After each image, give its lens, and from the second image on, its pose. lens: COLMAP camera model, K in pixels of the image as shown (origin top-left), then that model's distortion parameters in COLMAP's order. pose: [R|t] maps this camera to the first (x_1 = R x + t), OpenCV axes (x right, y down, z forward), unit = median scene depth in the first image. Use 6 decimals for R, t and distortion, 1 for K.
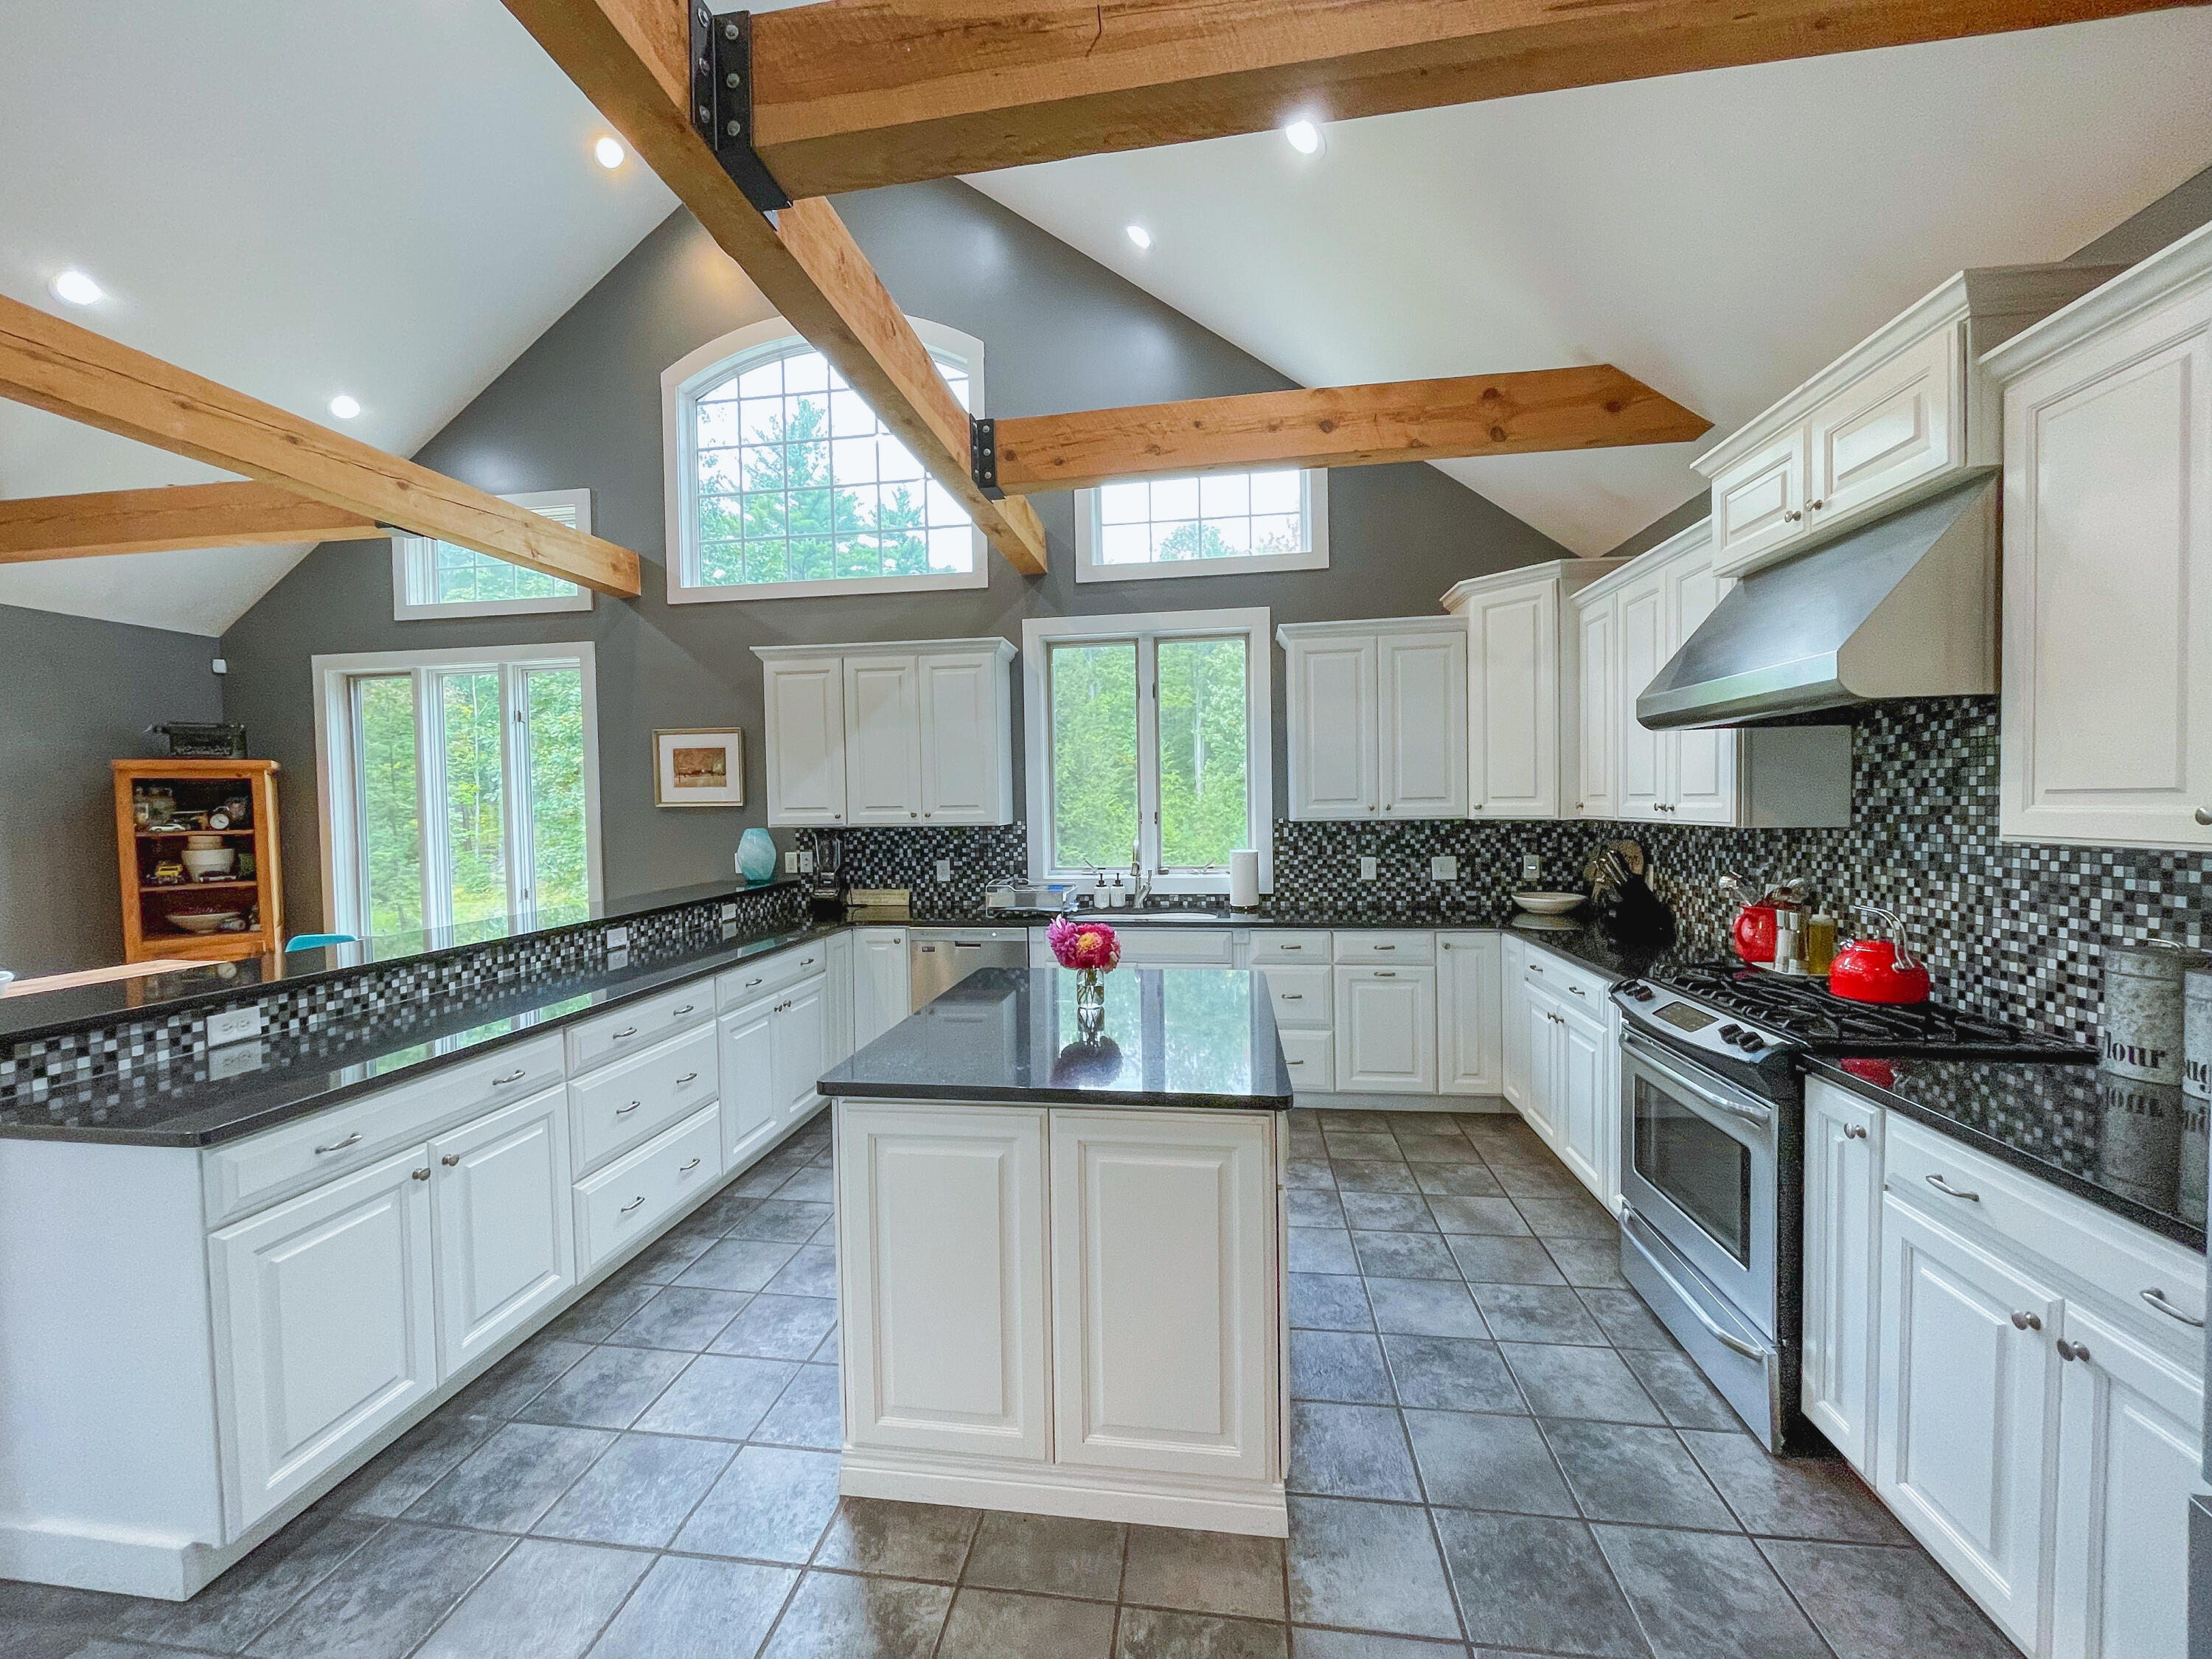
lens RADIAL K [[892.1, 0, 1095.3], [0, 892.1, 825.5], [0, 0, 1]] dist [0.001476, -0.001422]
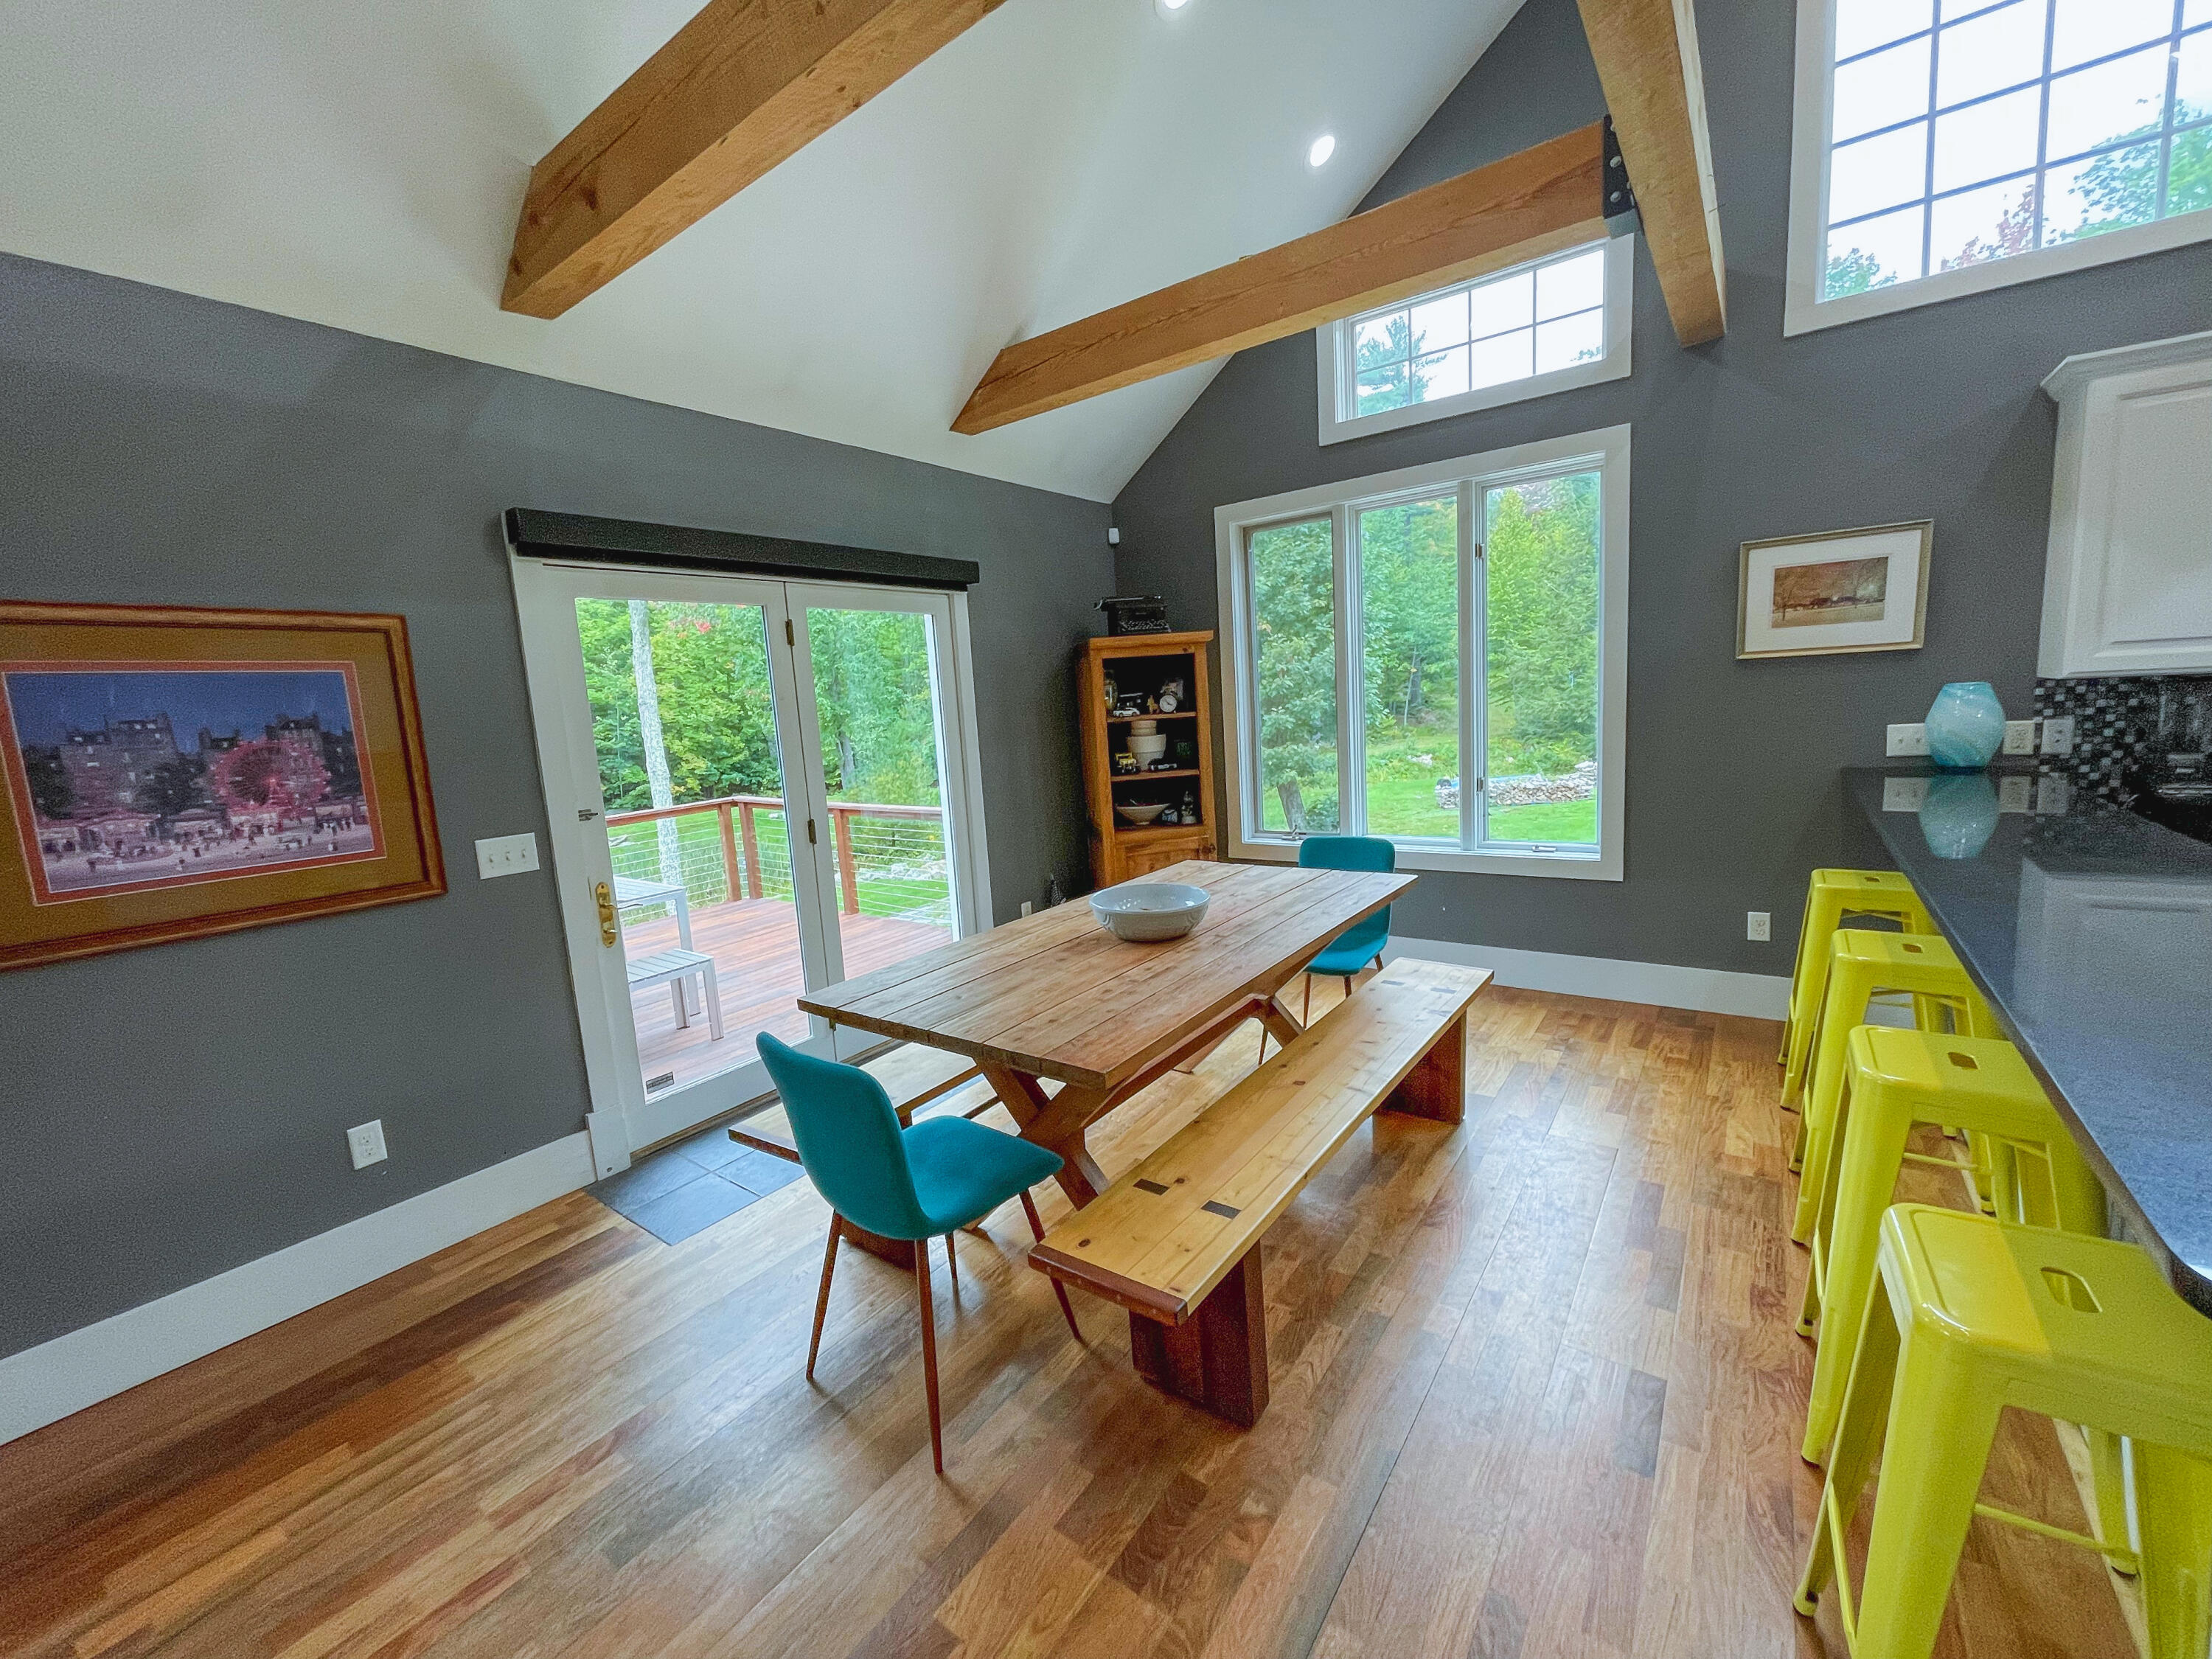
lens RADIAL K [[892.1, 0, 1096.4], [0, 892.1, 827.7], [0, 0, 1]] dist [0.001476, -0.001422]
pose [[0.880944, 0.029349, -0.472310, -0.666256], [0.035791, 0.991084, 0.128342, 0.001868], [0.471866, -0.129967, 0.872039, 0.177609]]
